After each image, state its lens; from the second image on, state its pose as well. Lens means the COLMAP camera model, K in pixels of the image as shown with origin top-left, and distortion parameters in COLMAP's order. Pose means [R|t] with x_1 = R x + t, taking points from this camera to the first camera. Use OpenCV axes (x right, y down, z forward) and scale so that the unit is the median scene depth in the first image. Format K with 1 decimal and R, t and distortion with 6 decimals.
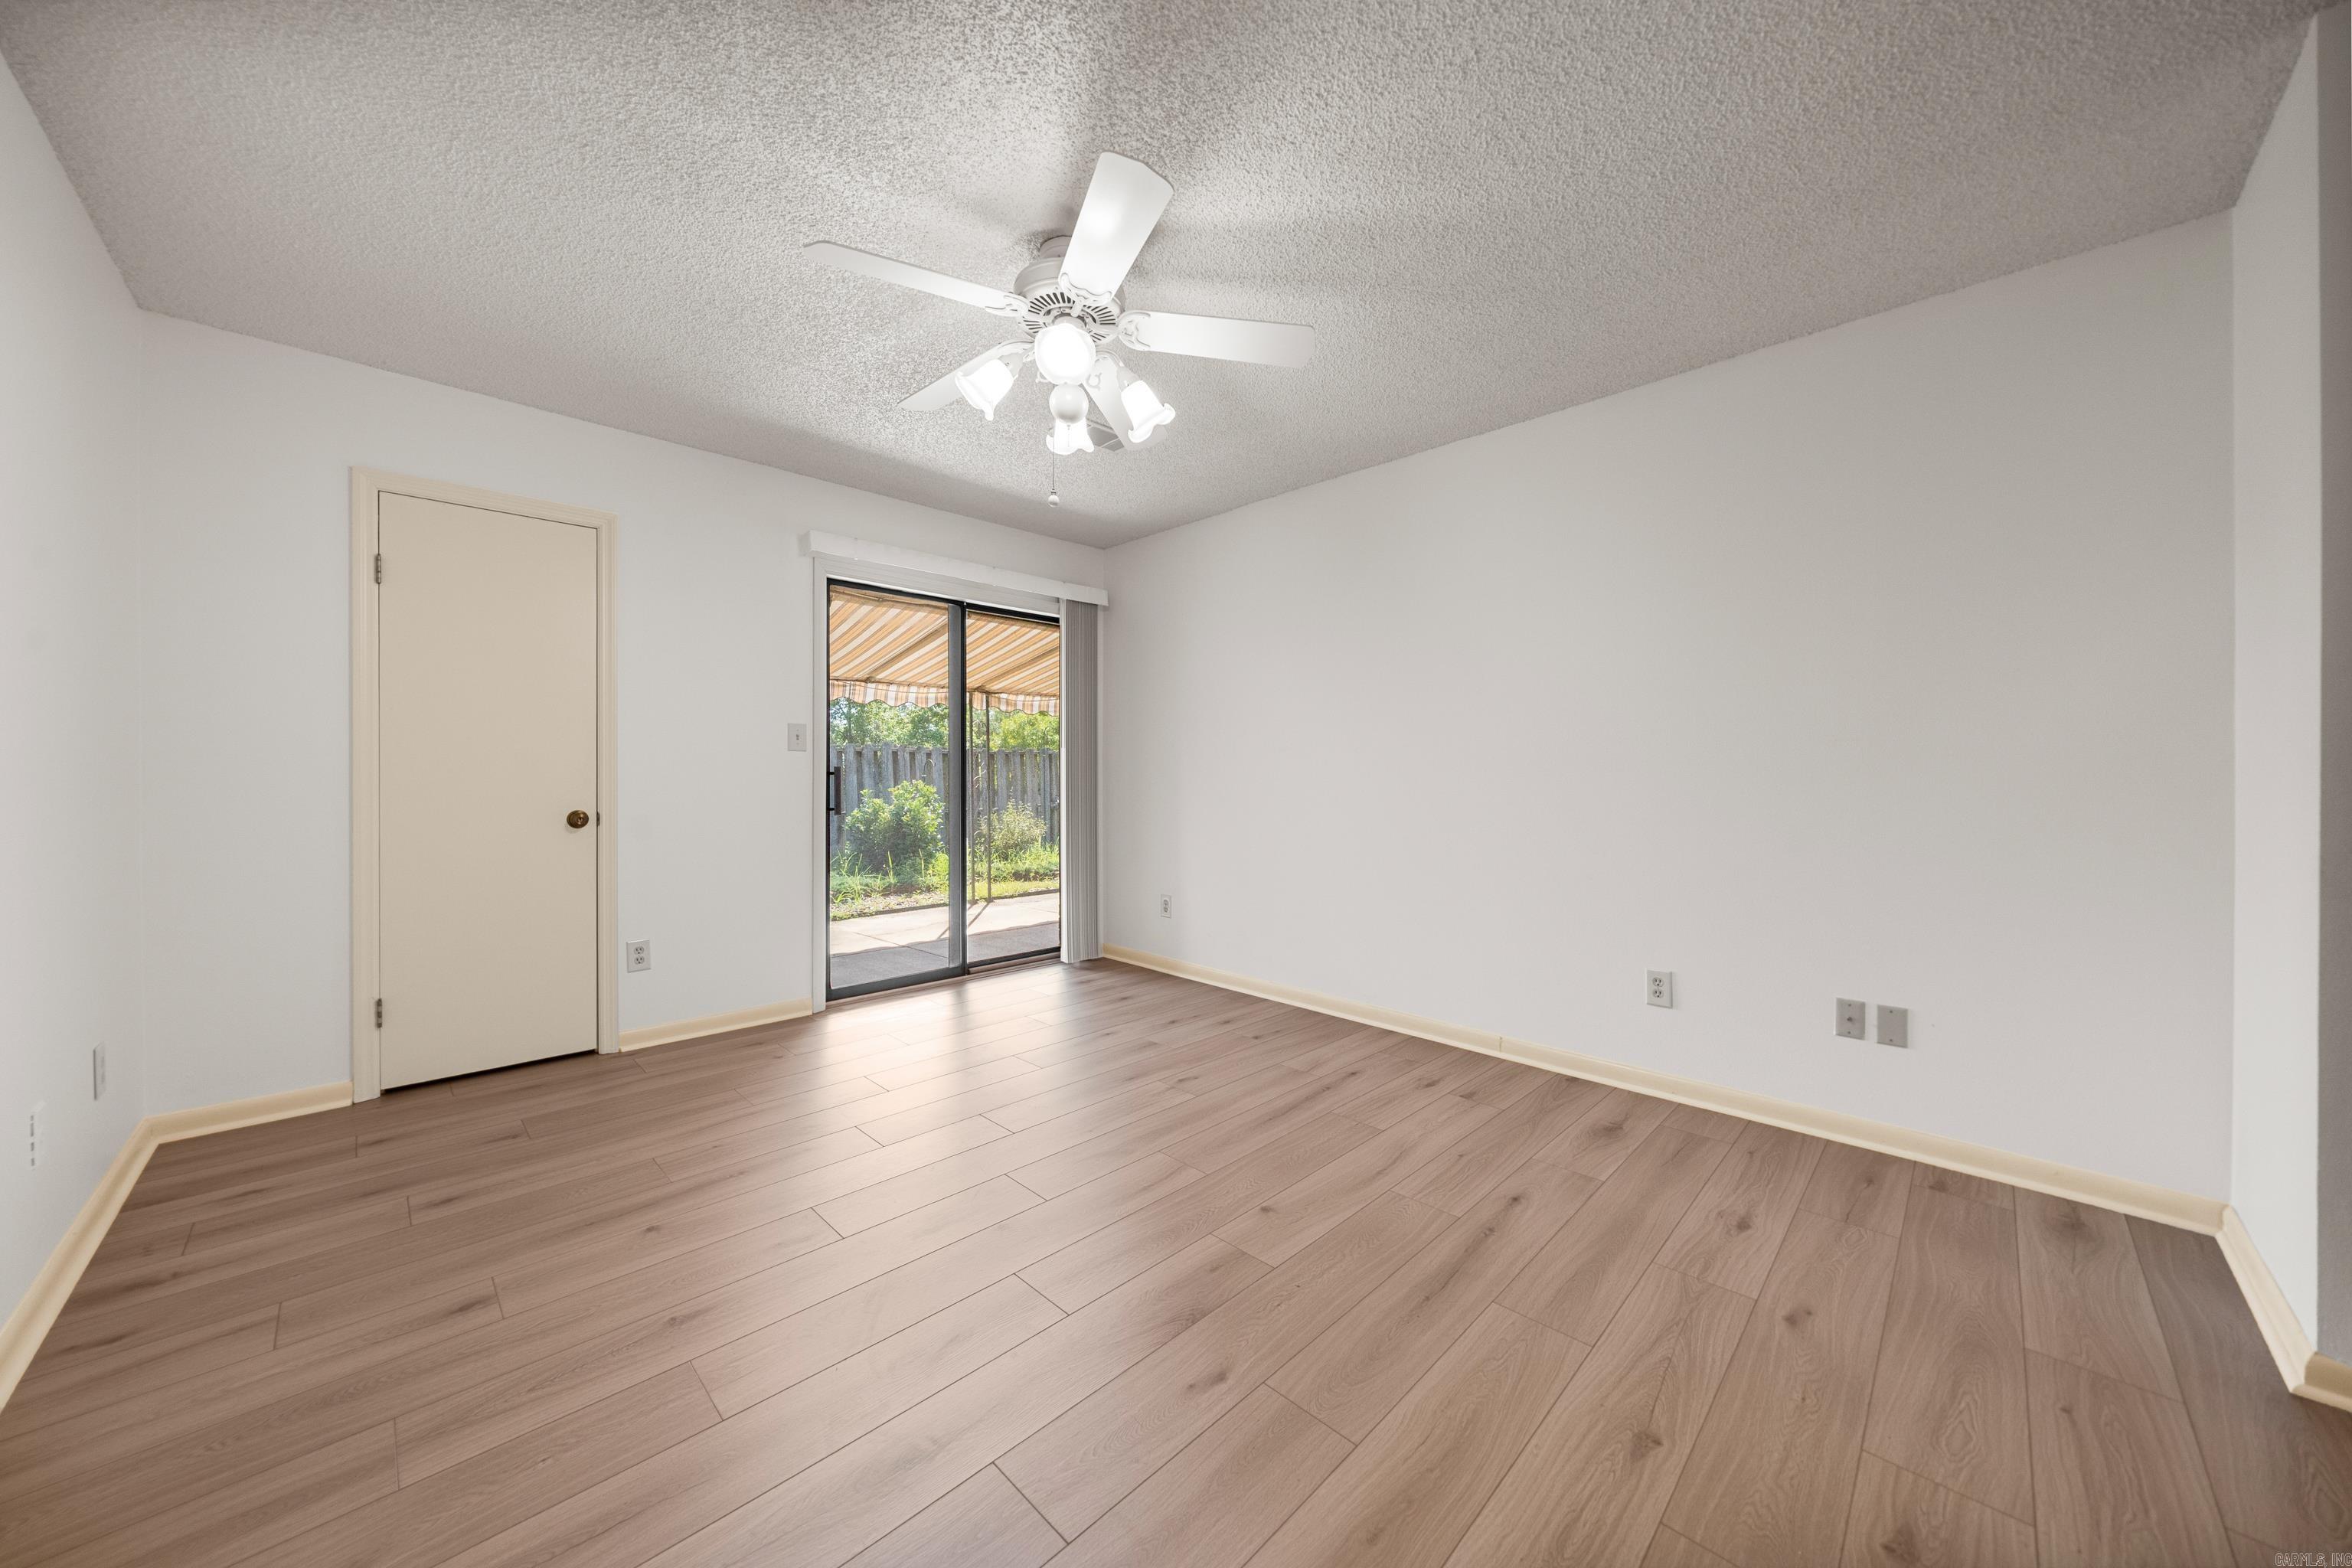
lens RADIAL K [[797.9, 0, 1152.4], [0, 797.9, 773.9], [0, 0, 1]] dist [-0.004245, 0.000200]
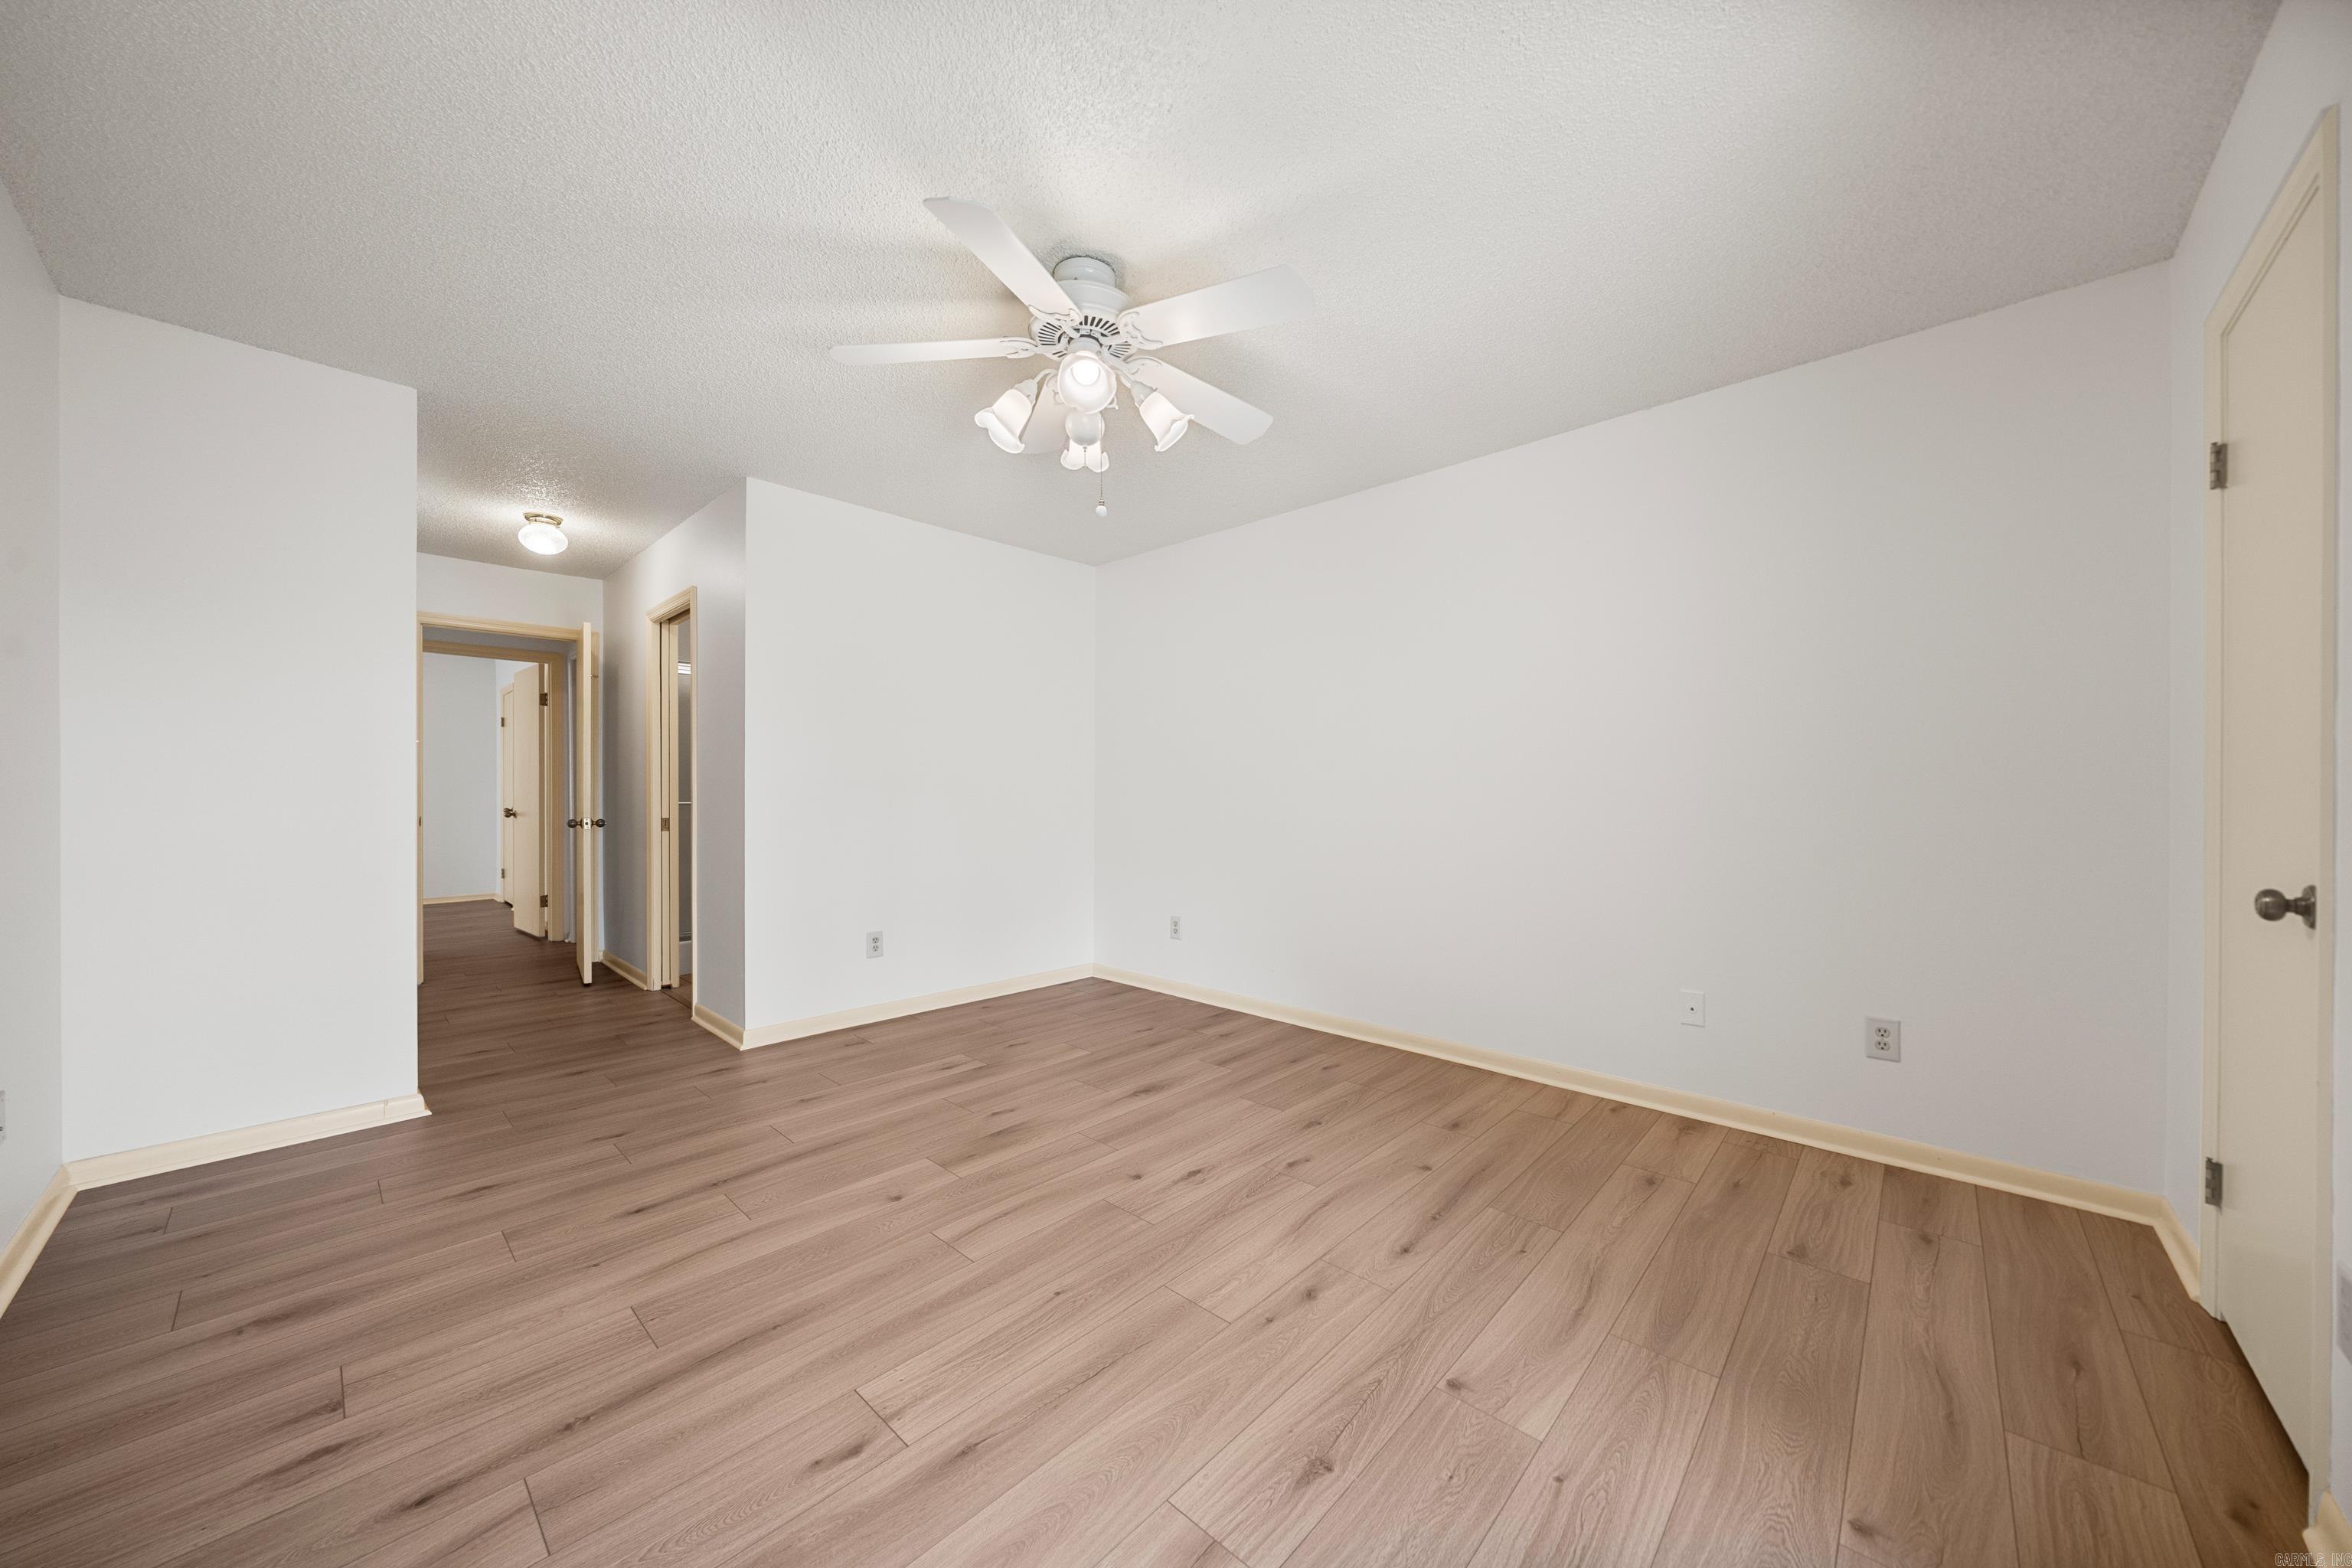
lens RADIAL K [[797.9, 0, 1184.1], [0, 797.9, 791.9], [0, 0, 1]] dist [-0.004245, 0.000200]
pose [[-0.998489, -0.003257, -0.054854, -0.182619], [-0.003262, 0.999995, 0.000002, -0.000181], [0.054854, 0.000181, -0.998494, 2.092367]]
